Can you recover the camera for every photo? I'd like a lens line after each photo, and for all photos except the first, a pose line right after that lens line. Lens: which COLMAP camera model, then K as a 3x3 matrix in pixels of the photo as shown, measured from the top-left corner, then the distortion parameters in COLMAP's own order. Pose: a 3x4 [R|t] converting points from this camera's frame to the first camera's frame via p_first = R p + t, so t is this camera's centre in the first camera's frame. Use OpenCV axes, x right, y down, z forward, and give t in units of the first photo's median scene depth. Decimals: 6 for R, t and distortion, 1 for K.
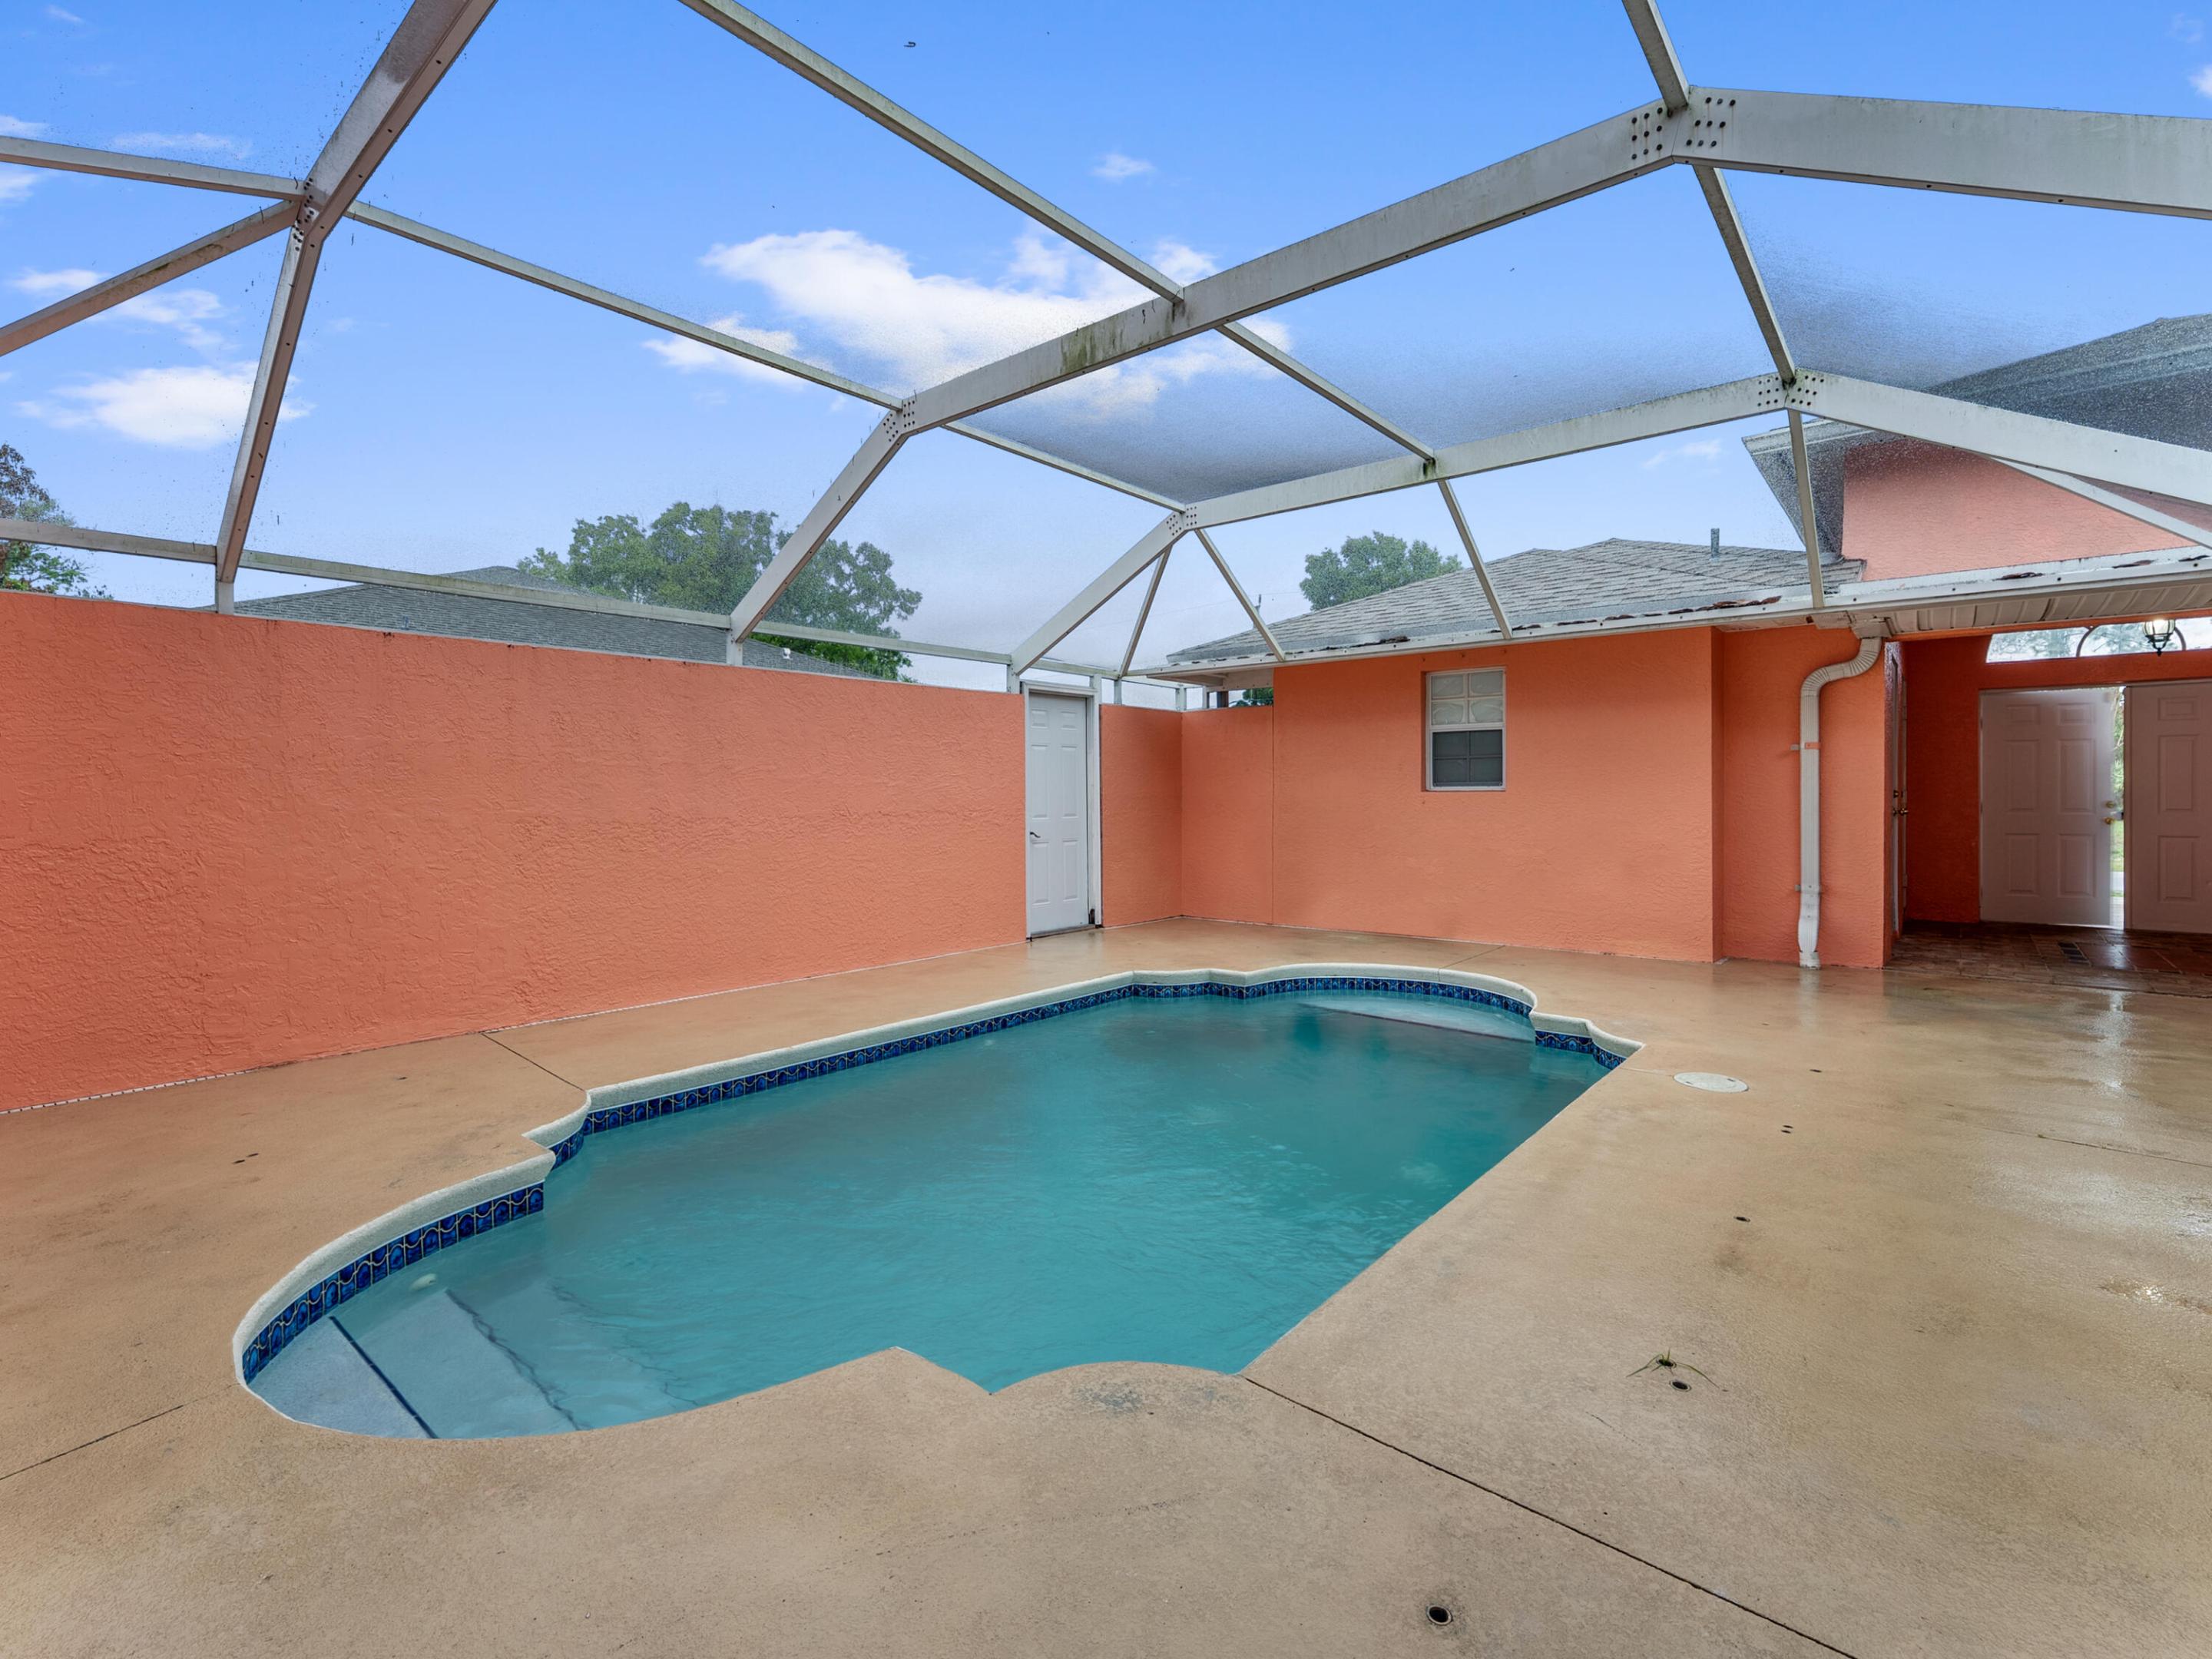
lens RADIAL K [[1001.9, 0, 1103.5], [0, 1001.9, 814.9], [0, 0, 1]] dist [-0.003690, -0.000030]
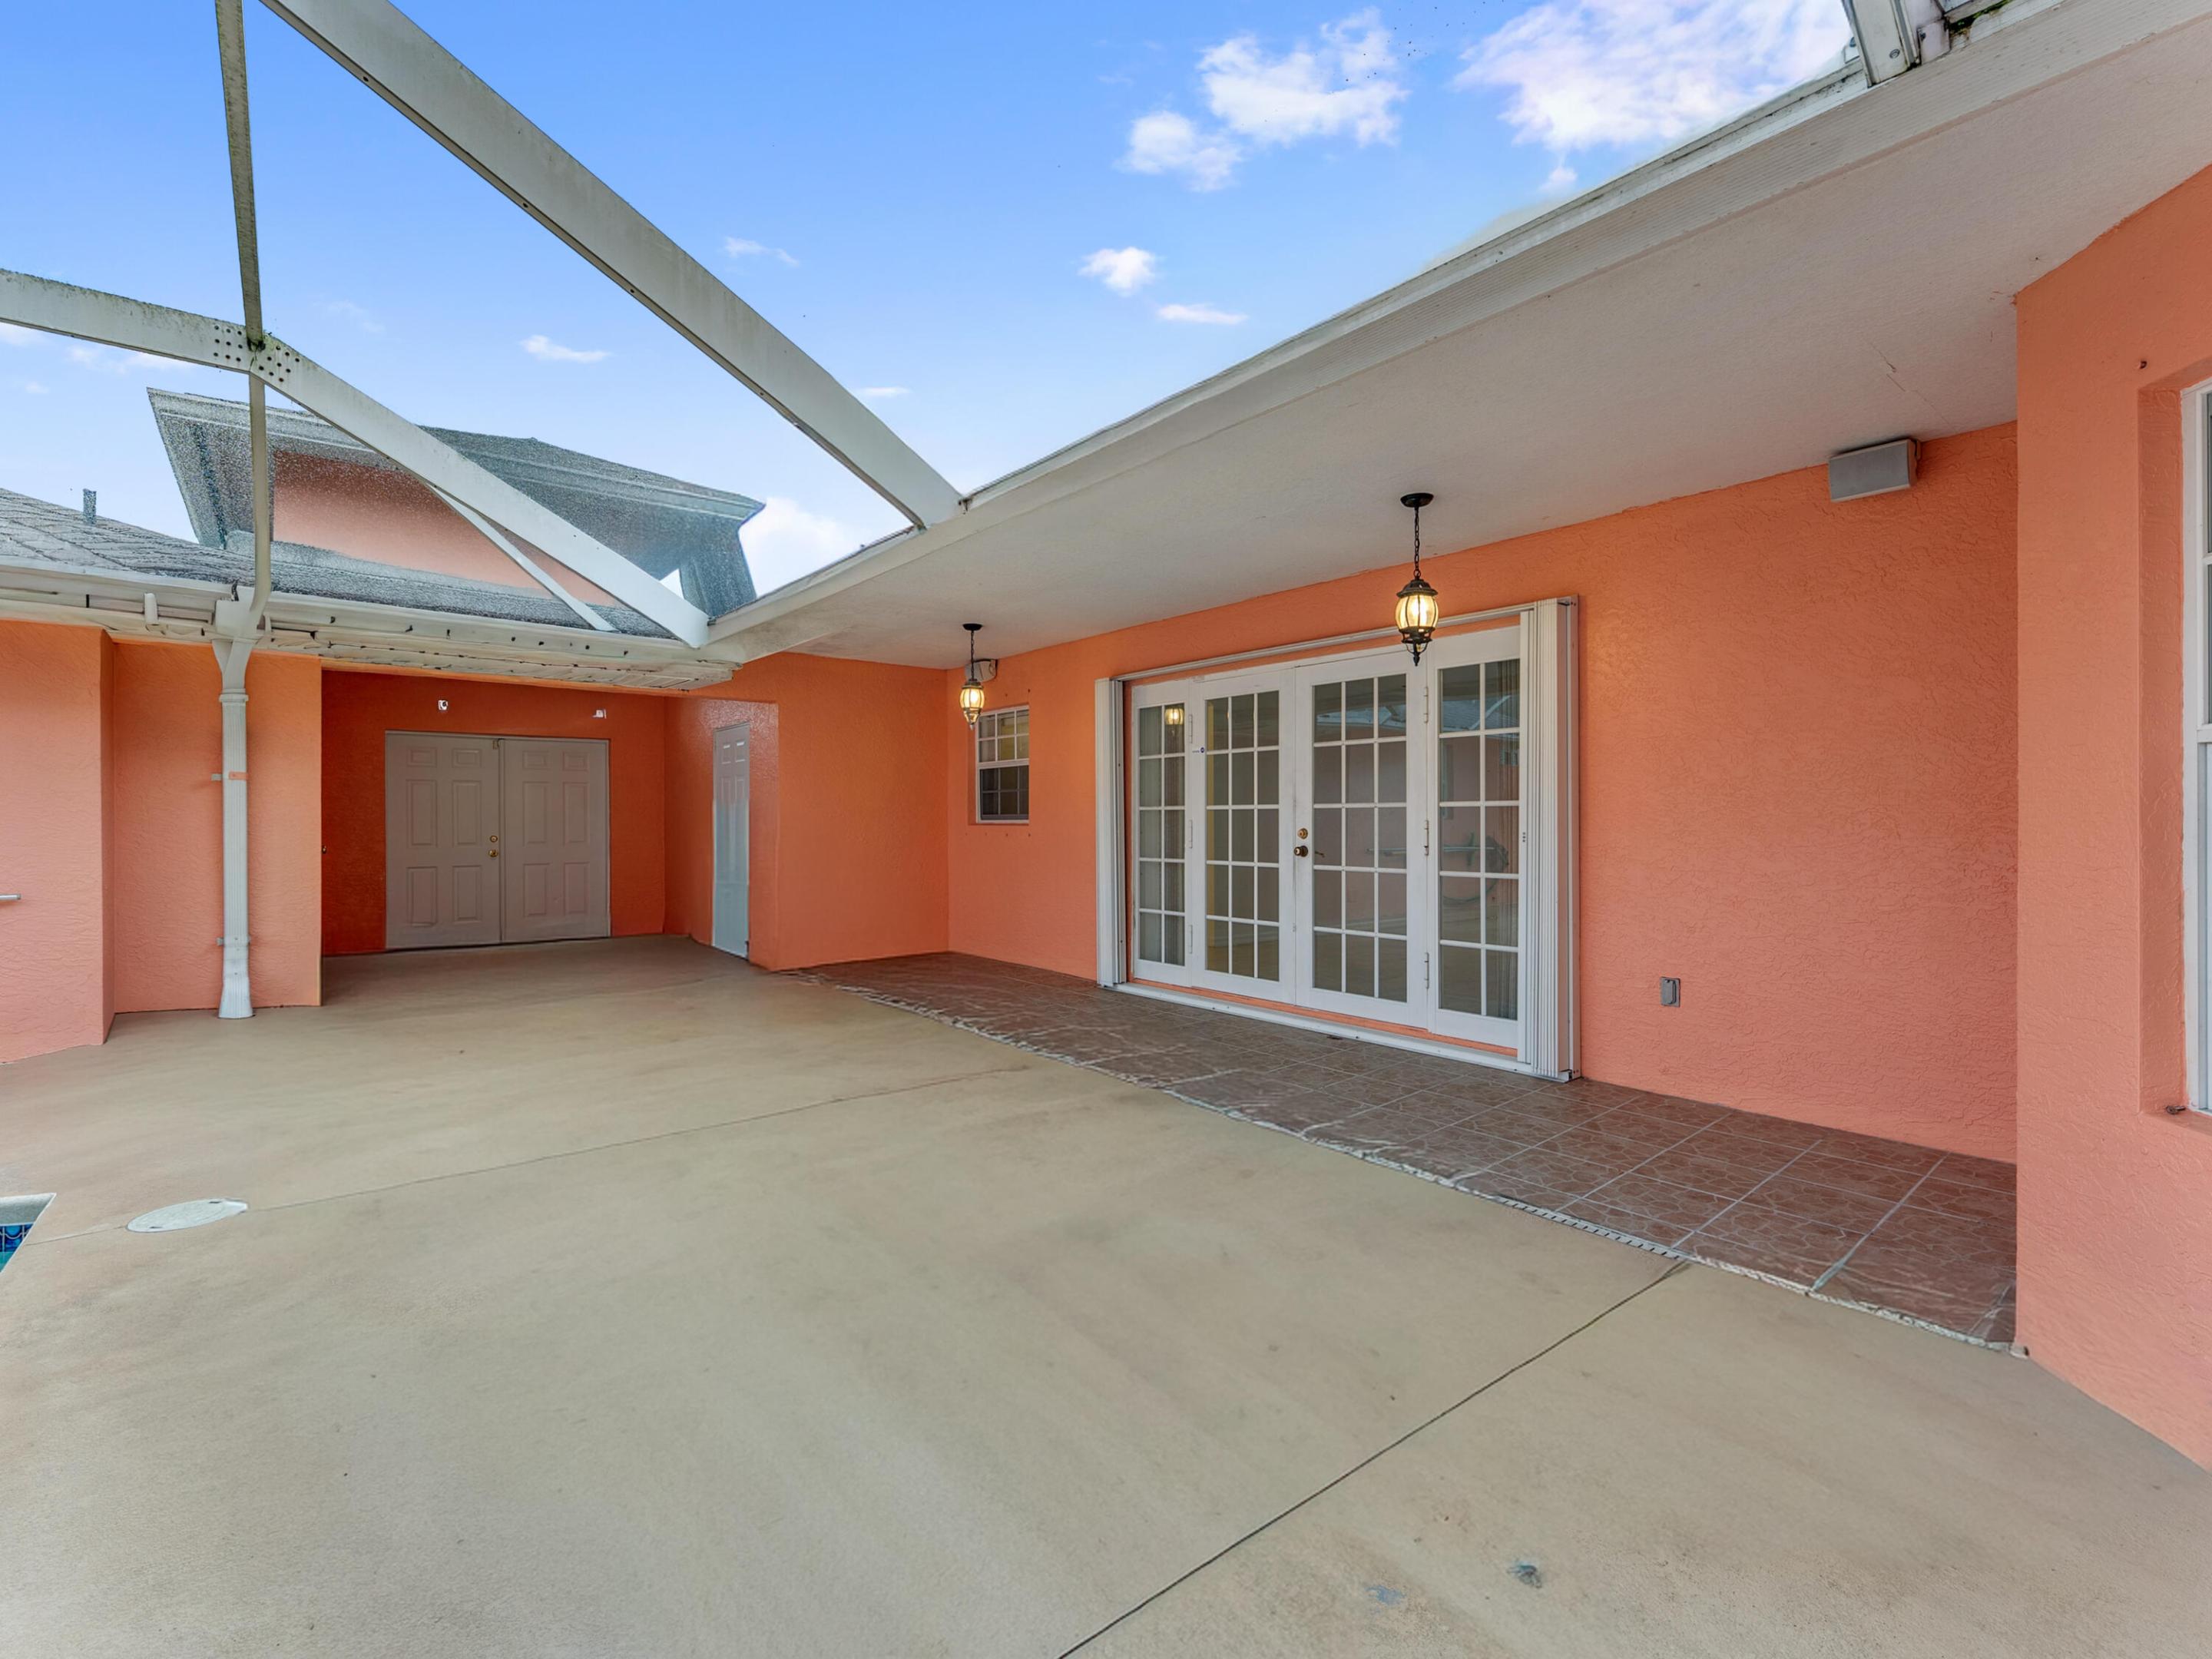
lens RADIAL K [[1001.9, 0, 1105.1], [0, 1001.9, 826.5], [0, 0, 1]] dist [-0.003690, -0.000030]
pose [[0.184729, 0.001257, 0.982789, -0.004833], [0.020474, 0.999777, -0.005127, -0.005579], [-0.982576, 0.021069, 0.184662, 0.100392]]
